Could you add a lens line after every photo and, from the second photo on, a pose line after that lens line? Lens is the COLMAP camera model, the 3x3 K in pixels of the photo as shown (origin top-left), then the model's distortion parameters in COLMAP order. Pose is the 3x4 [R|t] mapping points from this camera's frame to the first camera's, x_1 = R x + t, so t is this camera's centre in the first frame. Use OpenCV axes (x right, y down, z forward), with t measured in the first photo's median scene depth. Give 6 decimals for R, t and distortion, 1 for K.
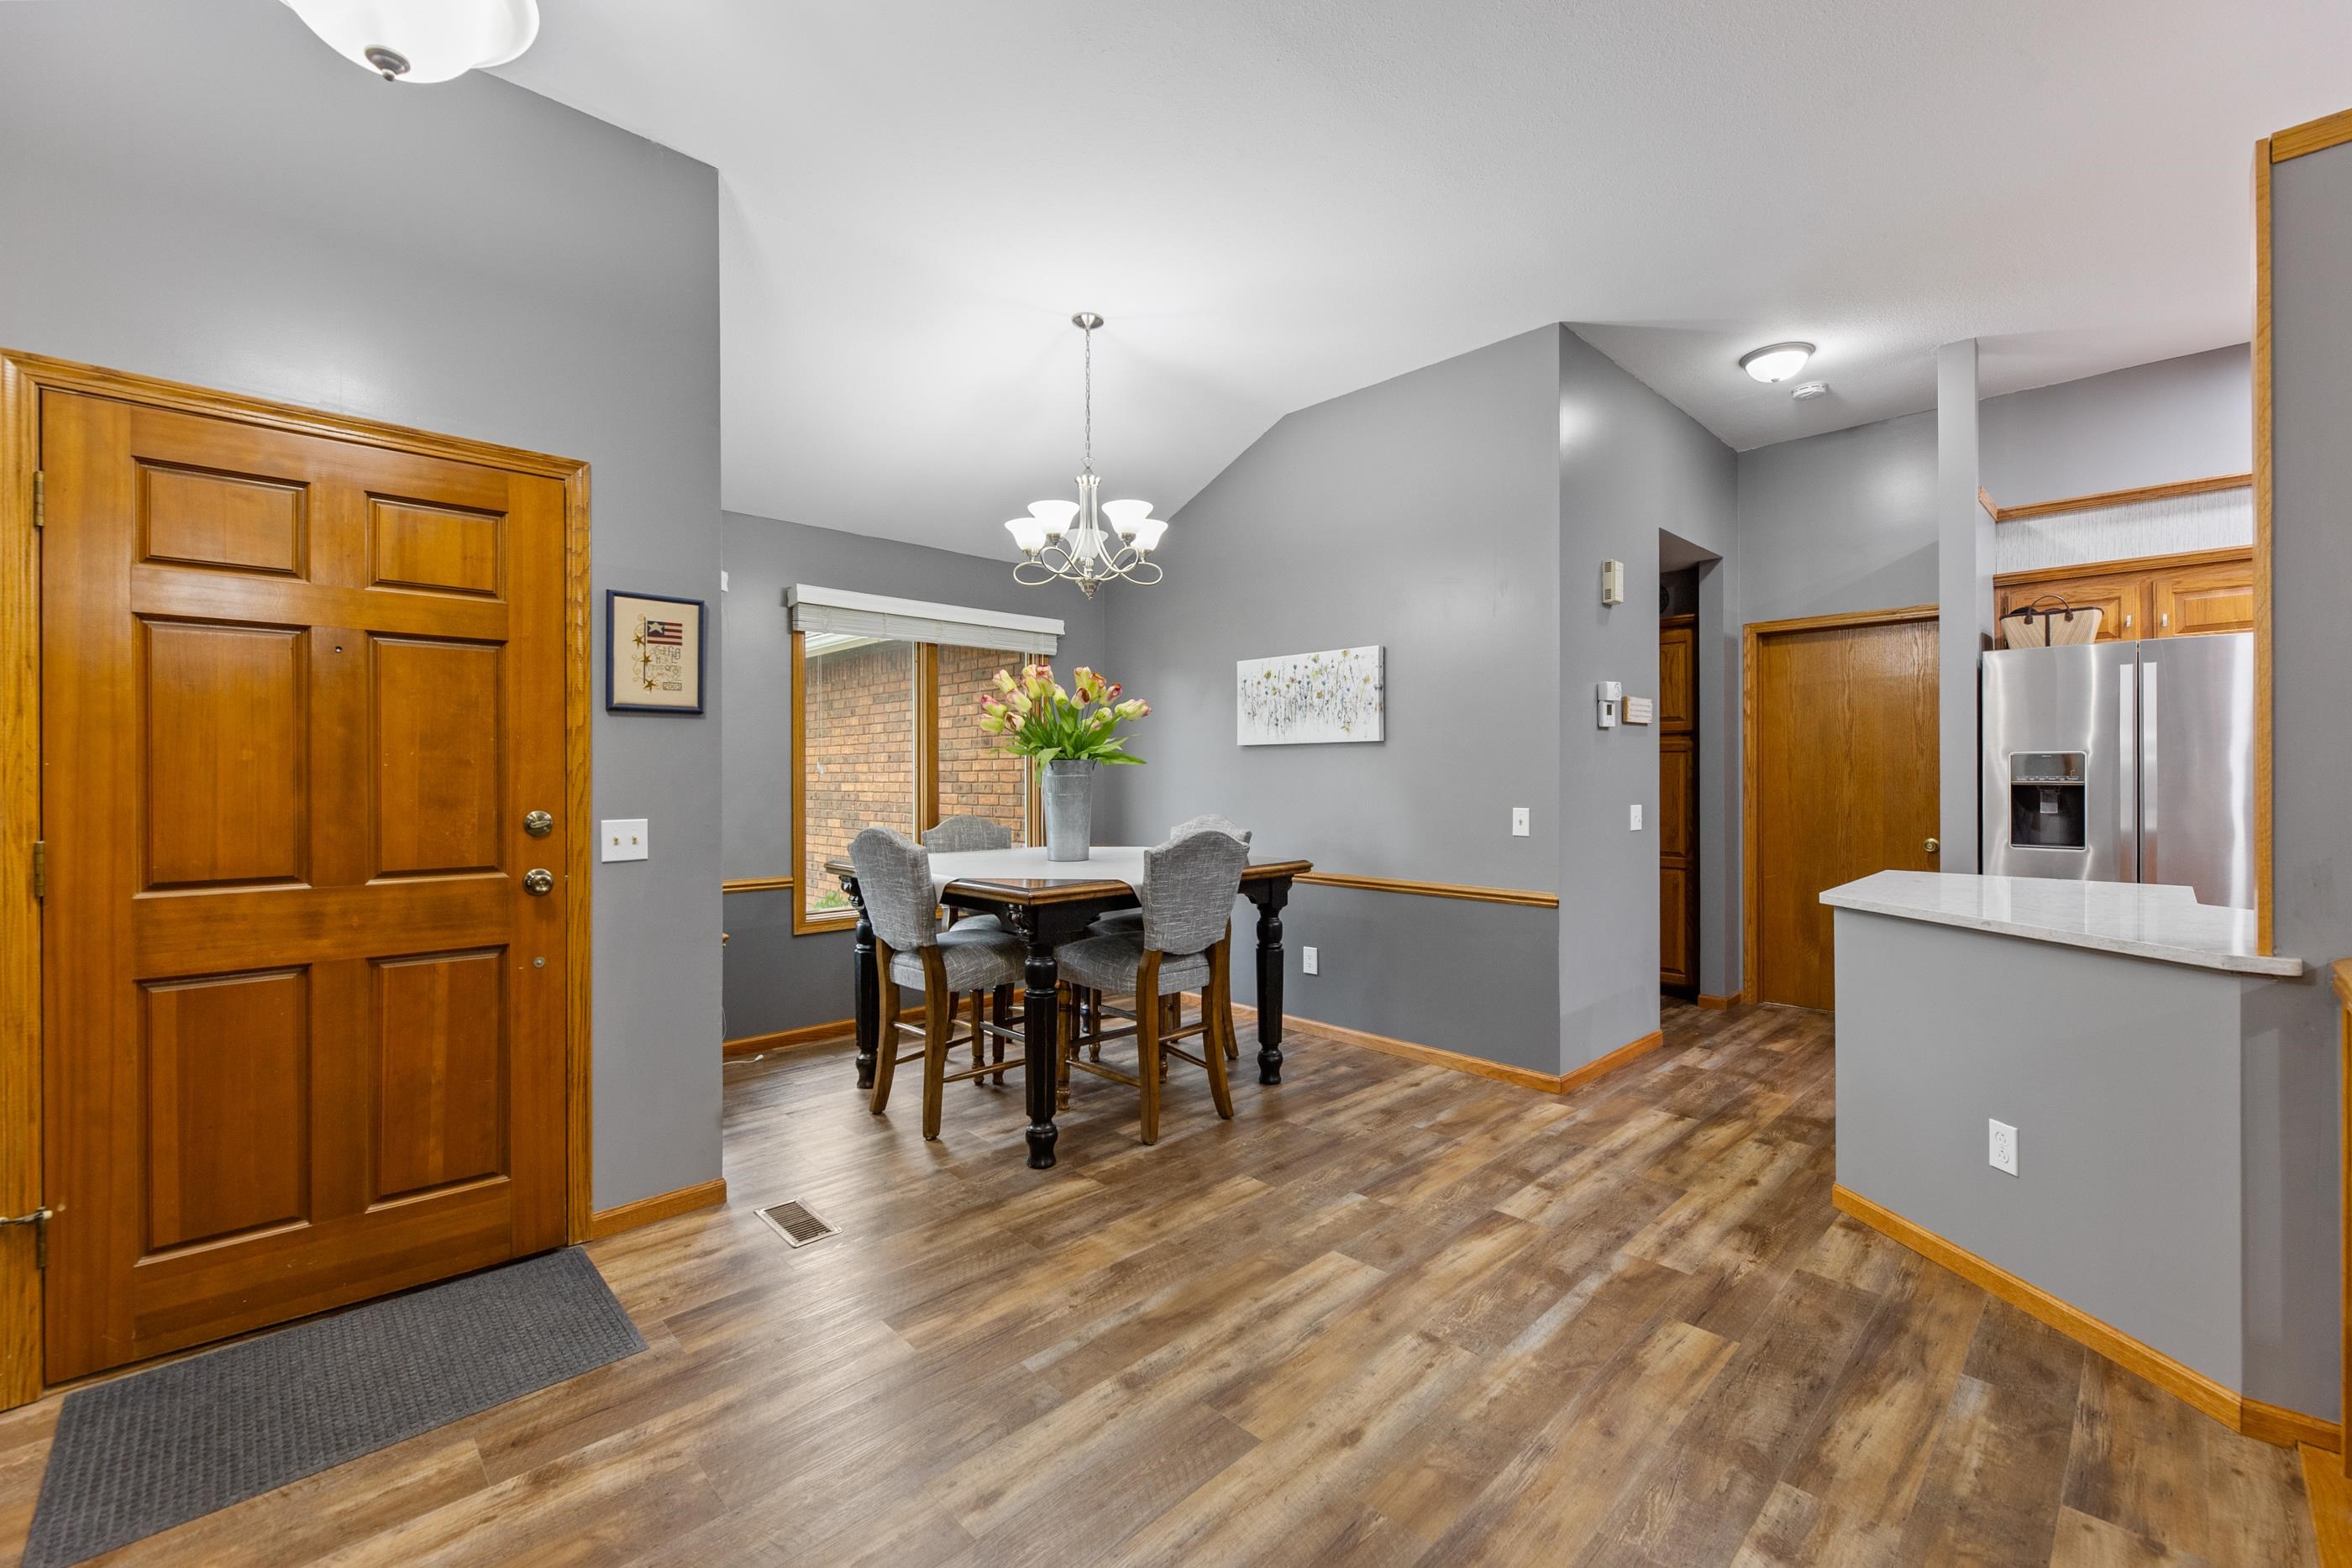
lens RADIAL K [[967.9, 0, 1160.5], [0, 967.9, 777.6], [0, 0, 1]] dist [-0.000555, -0.000264]
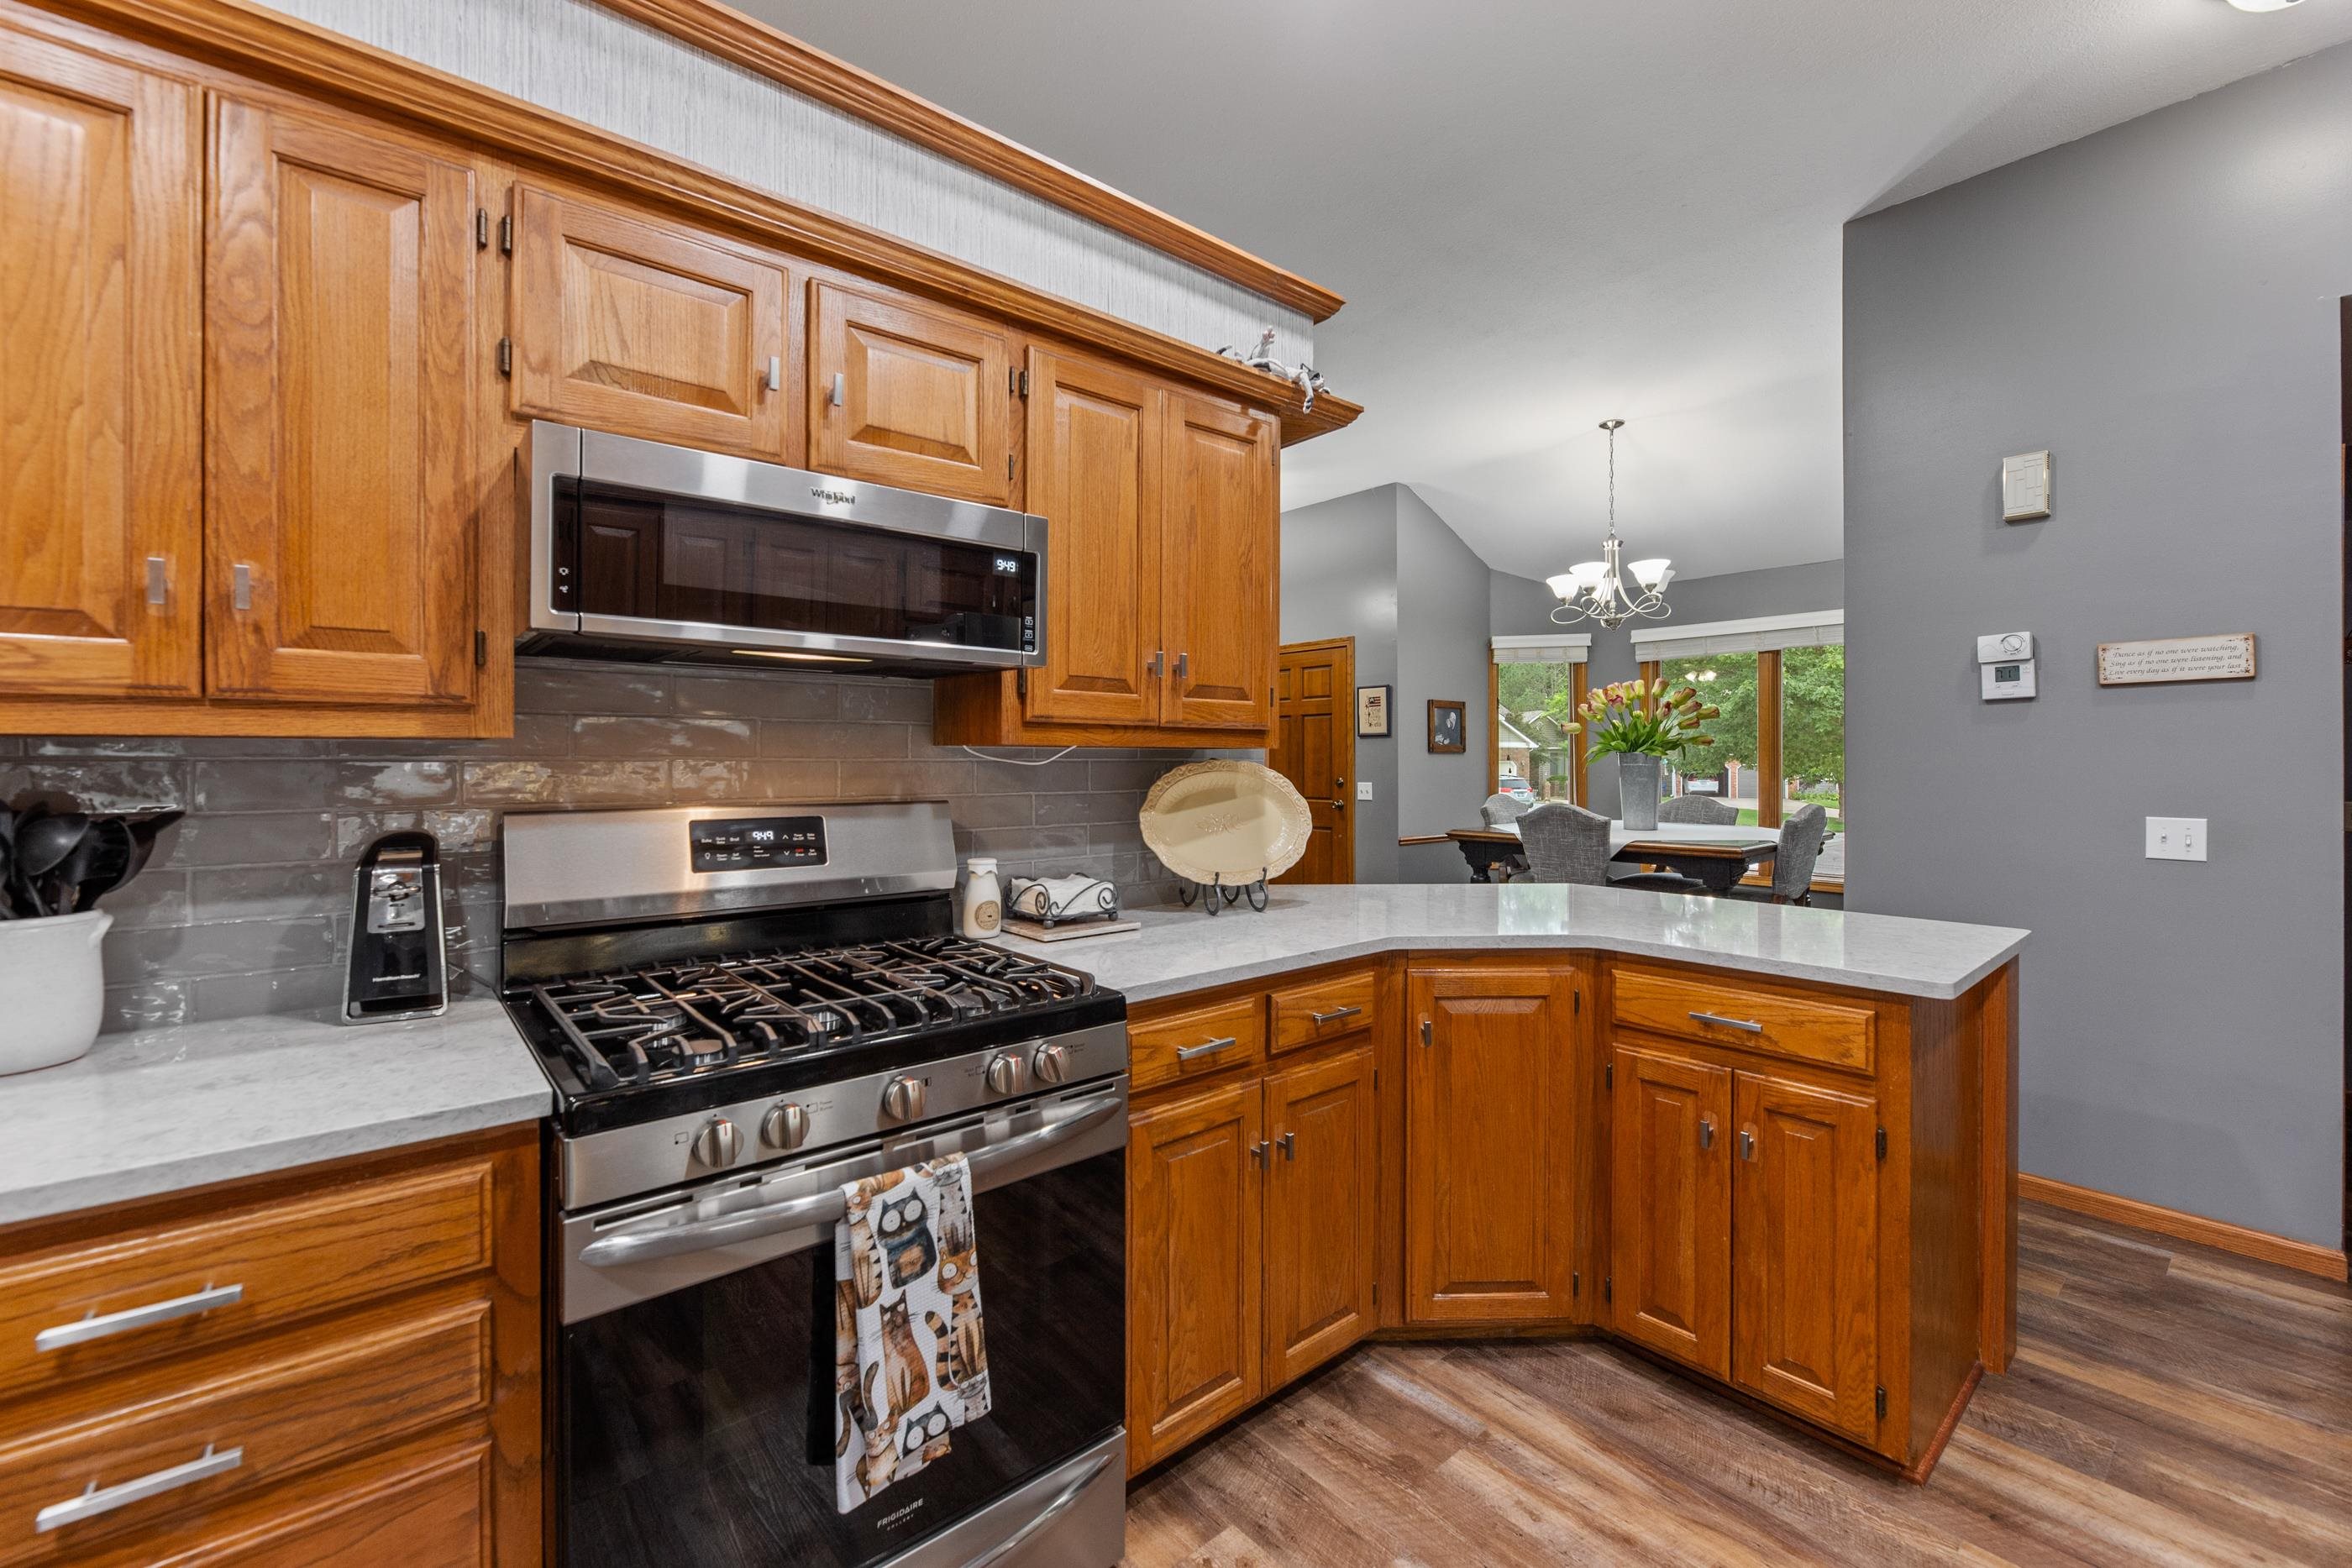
lens RADIAL K [[964.5, 0, 1179.2], [0, 964.5, 763.5], [0, 0, 1]] dist [-0.000455, 0.000137]
pose [[-0.055403, 0.003749, -0.998457, 1.517538], [0.001043, 0.999993, 0.003697, -0.010263], [0.998464, -0.000837, -0.055406, 0.563973]]
